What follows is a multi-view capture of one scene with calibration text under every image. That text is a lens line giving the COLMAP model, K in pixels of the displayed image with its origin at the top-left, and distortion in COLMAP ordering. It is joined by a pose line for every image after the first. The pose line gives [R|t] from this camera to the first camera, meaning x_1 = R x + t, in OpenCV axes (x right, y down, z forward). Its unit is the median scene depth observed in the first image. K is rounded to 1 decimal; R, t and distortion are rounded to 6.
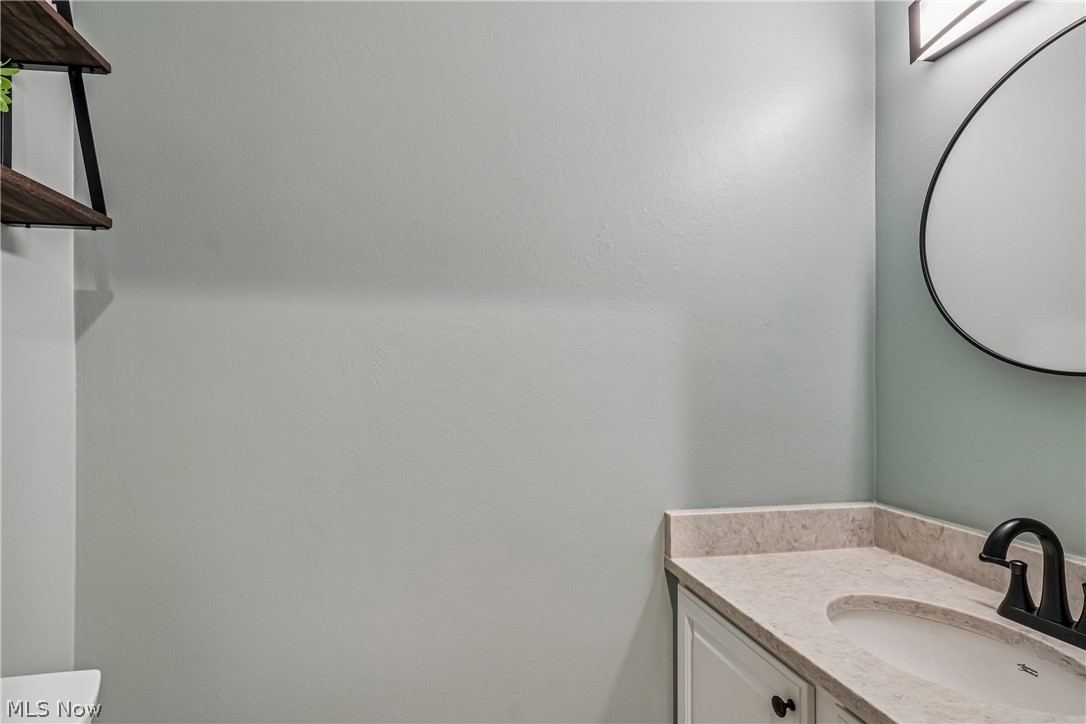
lens RADIAL K [[521.9, 0, 546.9], [0, 521.9, 369.8], [0, 0, 1]] dist [-0.001238, -0.000471]
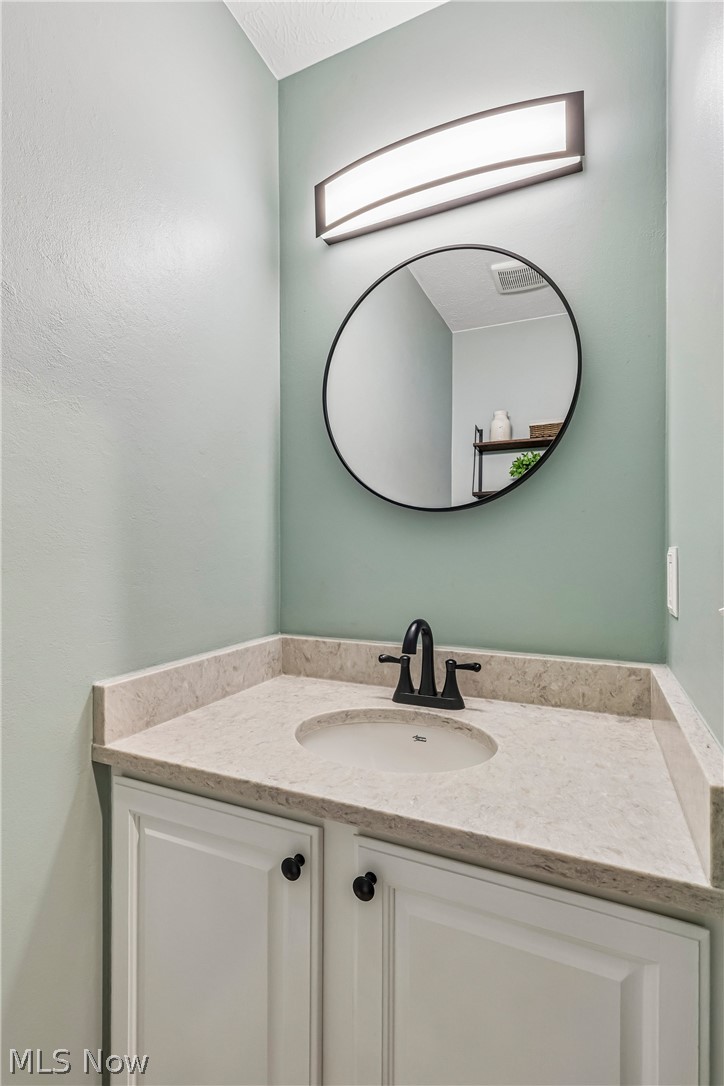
lens RADIAL K [[521.9, 0, 424.9], [0, 521.9, 522.4], [0, 0, 1]] dist [-0.001238, -0.000471]
pose [[0.616917, 0.002656, 0.787024, -0.056003], [-0.003428, 0.999994, -0.000687, 0.038297], [-0.787021, -0.002274, 0.616922, 0.159745]]
